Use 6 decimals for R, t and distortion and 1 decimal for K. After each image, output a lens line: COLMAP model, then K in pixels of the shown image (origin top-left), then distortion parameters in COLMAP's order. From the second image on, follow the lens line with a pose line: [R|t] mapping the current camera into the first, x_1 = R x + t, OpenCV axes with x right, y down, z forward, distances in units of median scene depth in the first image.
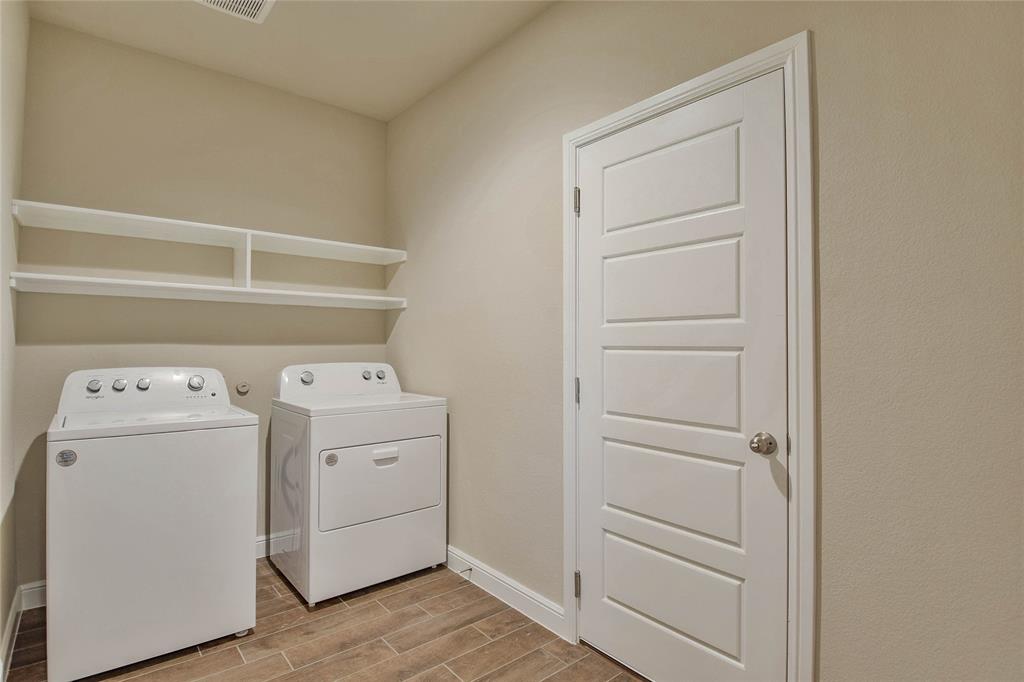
lens RADIAL K [[515.7, 0, 512.0], [0, 515.7, 341.0], [0, 0, 1]] dist [-0.002659, -0.000401]
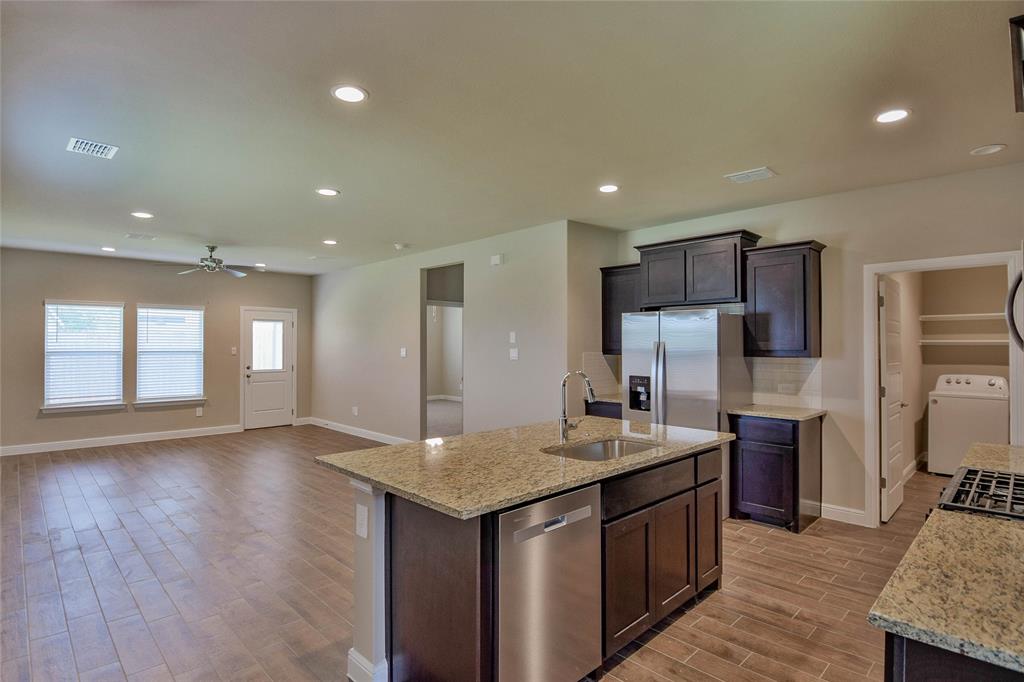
lens RADIAL K [[515.7, 0, 512.0], [0, 515.7, 341.0], [0, 0, 1]] dist [-0.002659, -0.000401]
pose [[0.089063, -0.010360, -0.995972, 1.683673], [0.011187, 0.999893, -0.009400, -0.121228], [0.995963, -0.010305, 0.089170, -1.528182]]
